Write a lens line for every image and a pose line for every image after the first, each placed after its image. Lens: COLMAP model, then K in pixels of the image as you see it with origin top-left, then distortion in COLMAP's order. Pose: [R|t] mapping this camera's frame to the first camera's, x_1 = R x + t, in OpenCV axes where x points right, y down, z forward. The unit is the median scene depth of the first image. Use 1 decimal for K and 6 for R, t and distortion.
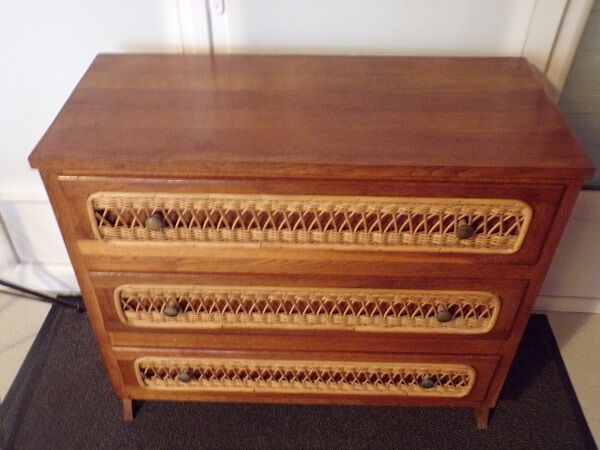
lens RADIAL K [[570.1, 0, 300.0], [0, 570.1, 225.0], [0, 0, 1]] dist [0.016684, 0.021841]
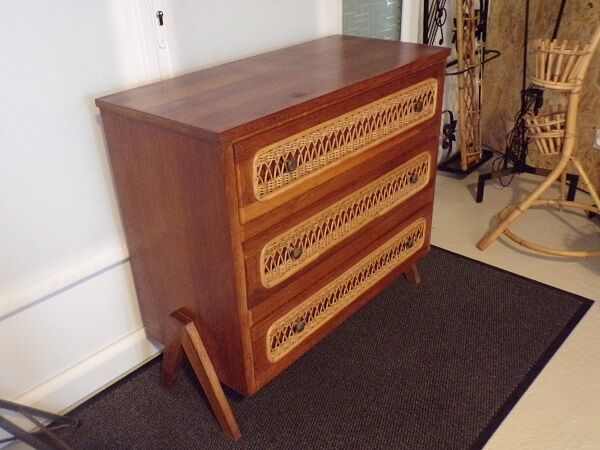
lens RADIAL K [[559.4, 0, 300.0], [0, 559.4, 225.0], [0, 0, 1]] dist [0.008135, -0.000809]
pose [[0.629149, -0.391629, 0.671415, -1.024882], [0.522853, 0.852392, 0.007252, 0.100762], [-0.575149, 0.346489, 0.741046, 0.125868]]
